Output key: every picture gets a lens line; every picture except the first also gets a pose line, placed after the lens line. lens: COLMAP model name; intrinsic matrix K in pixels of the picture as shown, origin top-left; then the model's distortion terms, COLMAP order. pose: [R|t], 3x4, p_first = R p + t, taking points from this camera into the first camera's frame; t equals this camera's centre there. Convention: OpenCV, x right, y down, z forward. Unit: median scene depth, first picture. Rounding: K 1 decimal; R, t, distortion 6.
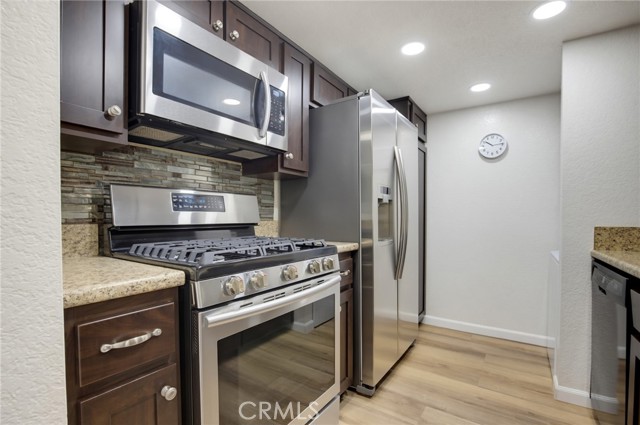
lens RADIAL K [[299.3, 0, 320.2], [0, 299.3, 224.8], [0, 0, 1]] dist [-0.023851, 0.000741]
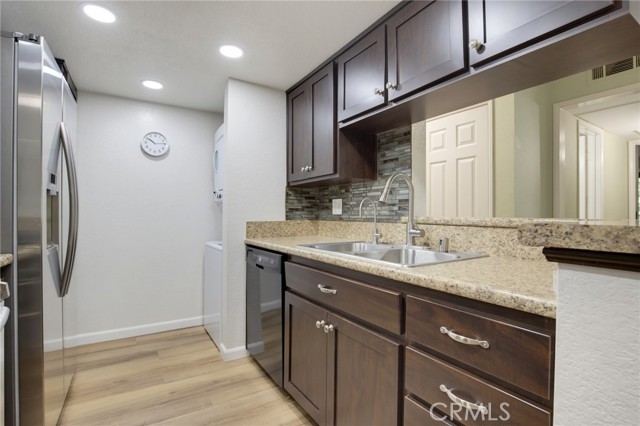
lens RADIAL K [[304.8, 0, 320.0], [0, 304.8, 213.0], [0, 0, 1]] dist [-0.025684, 0.000450]
pose [[0.404502, 0.004296, 0.914527, -0.197227], [0.018984, 0.999734, -0.013093, -0.007054], [-0.914340, 0.022657, 0.404313, 0.099932]]
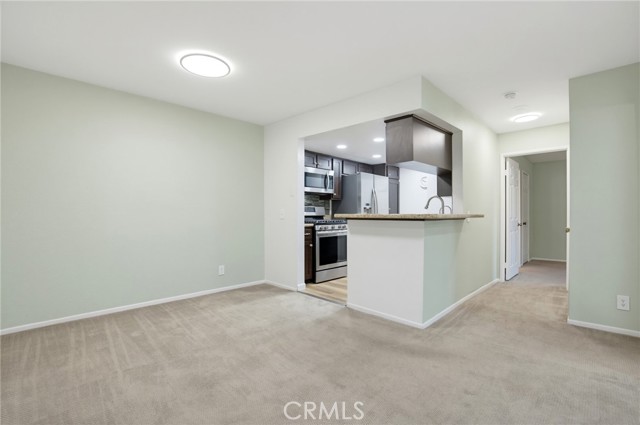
lens RADIAL K [[295.2, 0, 320.0], [0, 295.2, 212.5], [0, 0, 1]] dist [-0.020697, 0.000349]
pose [[0.983538, -0.000677, -0.180698, 0.293729], [-0.004265, 0.999627, -0.026958, 0.045627], [0.180649, 0.027285, 0.983169, -1.994080]]
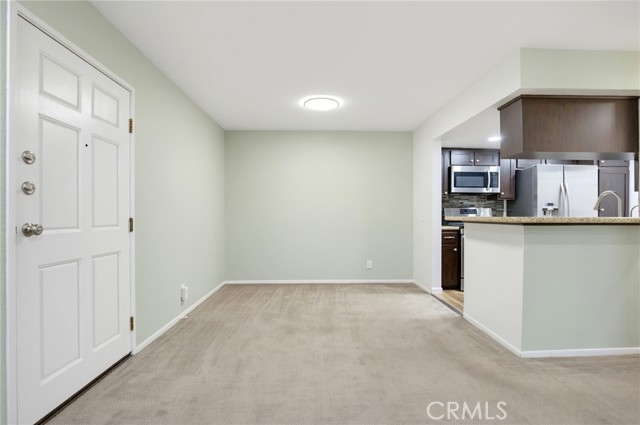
lens RADIAL K [[304.8, 0, 320.0], [0, 304.8, 212.5], [0, 0, 1]] dist [-0.025684, 0.000450]
pose [[0.580921, -0.005479, -0.813941, 1.108004], [-0.021693, 0.999518, -0.022210, 0.037145], [0.813671, 0.030559, 0.580522, -1.837825]]
